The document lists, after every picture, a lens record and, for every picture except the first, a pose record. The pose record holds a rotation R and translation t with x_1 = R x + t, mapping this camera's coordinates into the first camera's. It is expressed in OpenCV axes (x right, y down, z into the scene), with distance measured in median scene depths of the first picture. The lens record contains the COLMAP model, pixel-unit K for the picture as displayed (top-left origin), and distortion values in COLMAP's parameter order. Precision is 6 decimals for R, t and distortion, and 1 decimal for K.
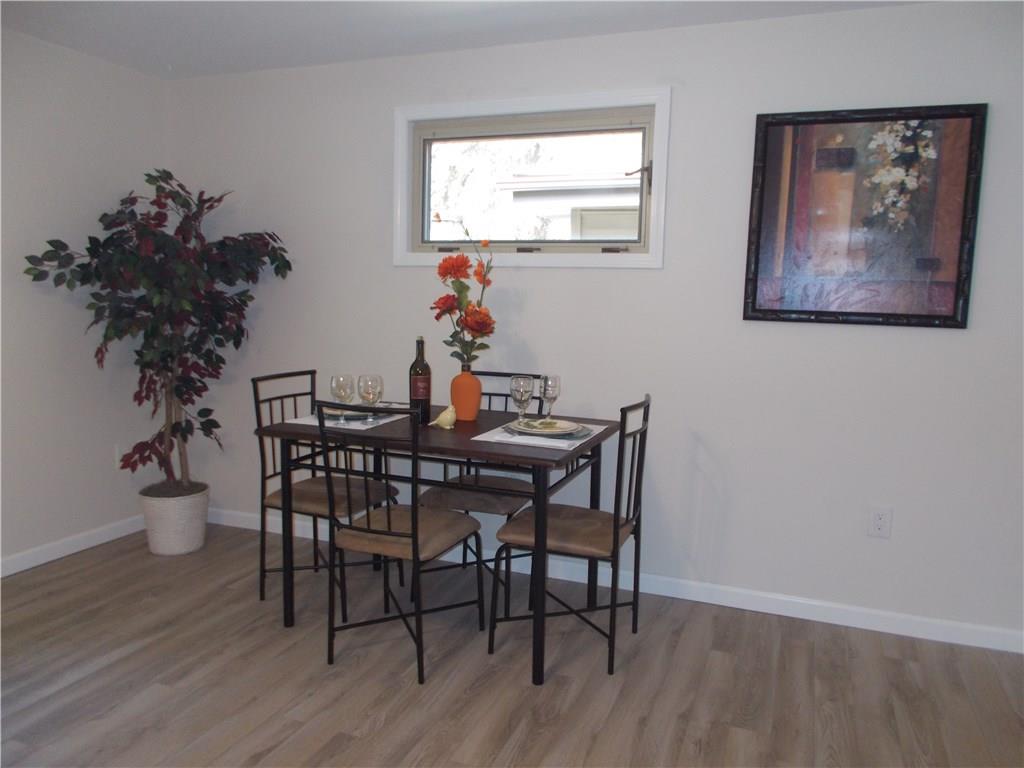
lens RADIAL K [[771.6, 0, 517.0], [0, 771.6, 382.7], [0, 0, 1]] dist [-0.008650, 0.008007]
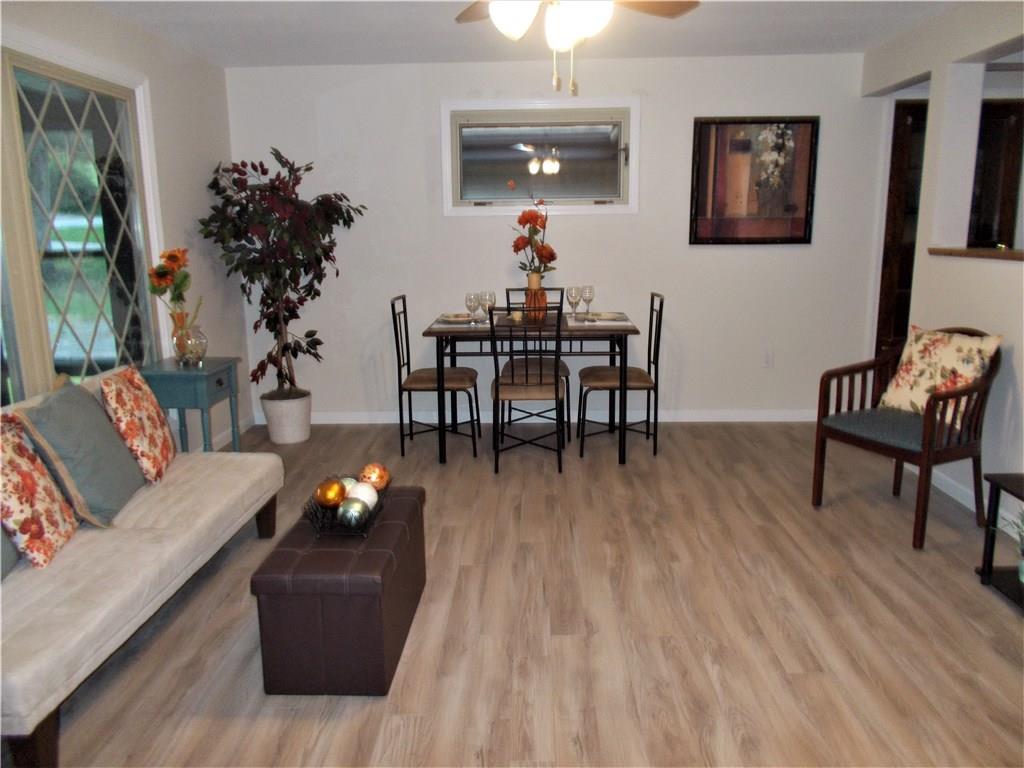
lens RADIAL K [[771.6, 0, 503.4], [0, 771.6, 382.9], [0, 0, 1]] dist [-0.008650, 0.008007]
pose [[0.943024, -0.100964, 0.317036, -0.672084], [0.072744, 0.992360, 0.099652, 0.019049], [-0.324675, -0.070911, 0.943164, -0.466464]]
